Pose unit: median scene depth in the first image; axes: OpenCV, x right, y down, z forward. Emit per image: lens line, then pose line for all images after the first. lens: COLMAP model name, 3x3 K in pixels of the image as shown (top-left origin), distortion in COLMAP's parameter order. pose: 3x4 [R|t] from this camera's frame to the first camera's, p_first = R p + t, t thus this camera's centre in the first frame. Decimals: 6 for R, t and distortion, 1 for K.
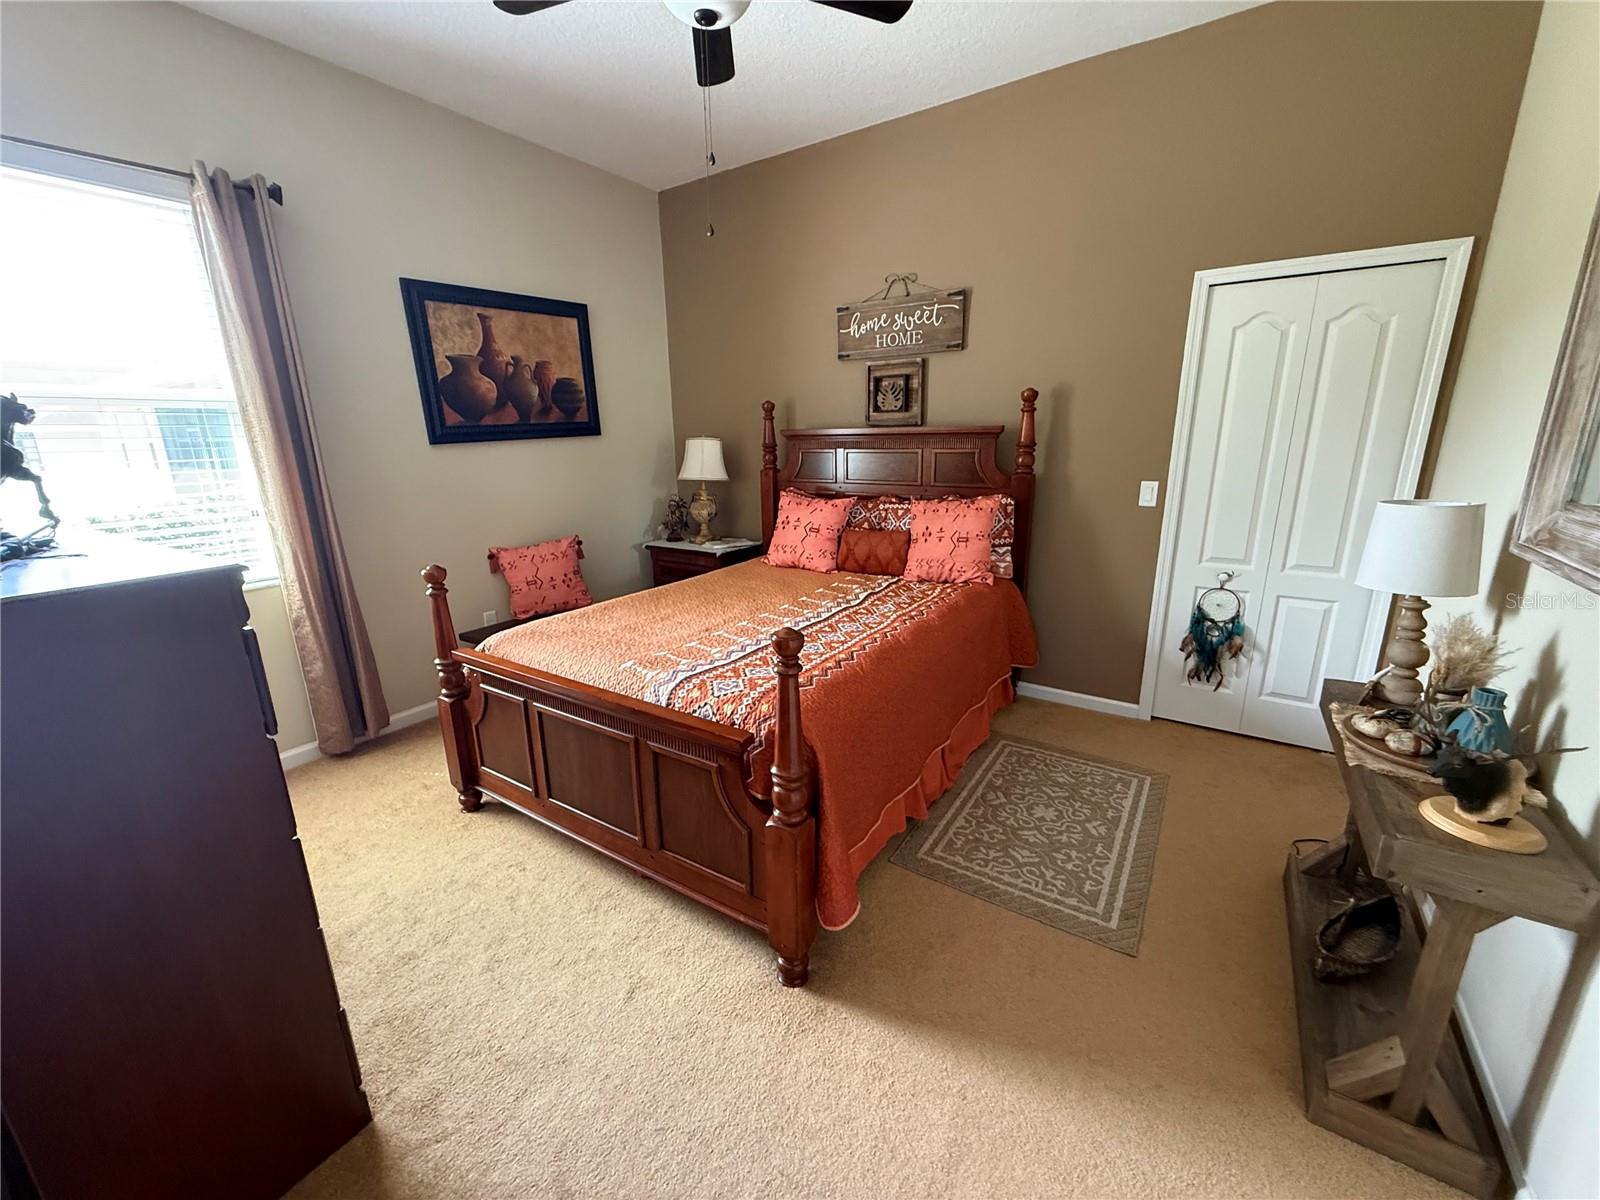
lens RADIAL K [[639.0, 0, 799.6], [0, 639.0, 600.4], [0, 0, 1]] dist [0.000045, -0.000168]
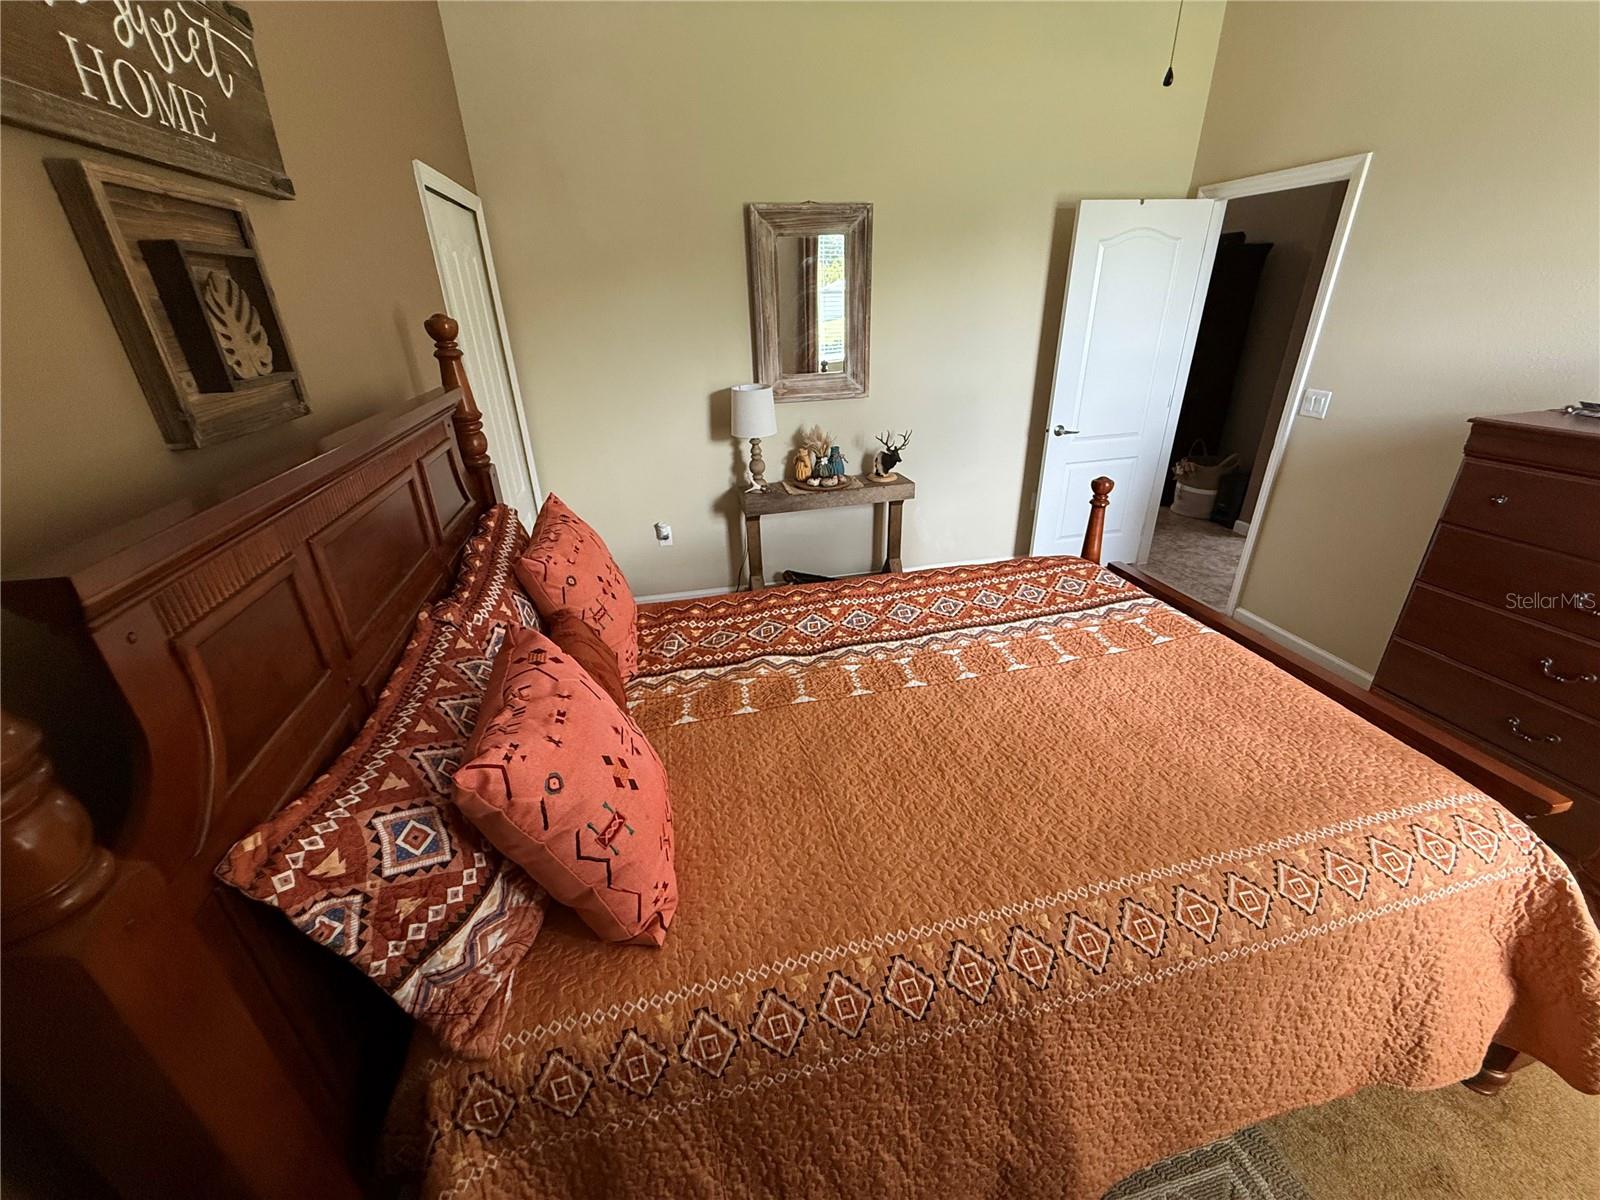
lens RADIAL K [[639.0, 0, 799.6], [0, 639.0, 595.8], [0, 0, 1]] dist [0.000045, -0.000168]
pose [[-0.722855, -0.255694, 0.641952, -0.322913], [0.217462, 0.797636, 0.562572, -0.438168], [-0.655890, 0.546258, -0.520971, 1.401713]]
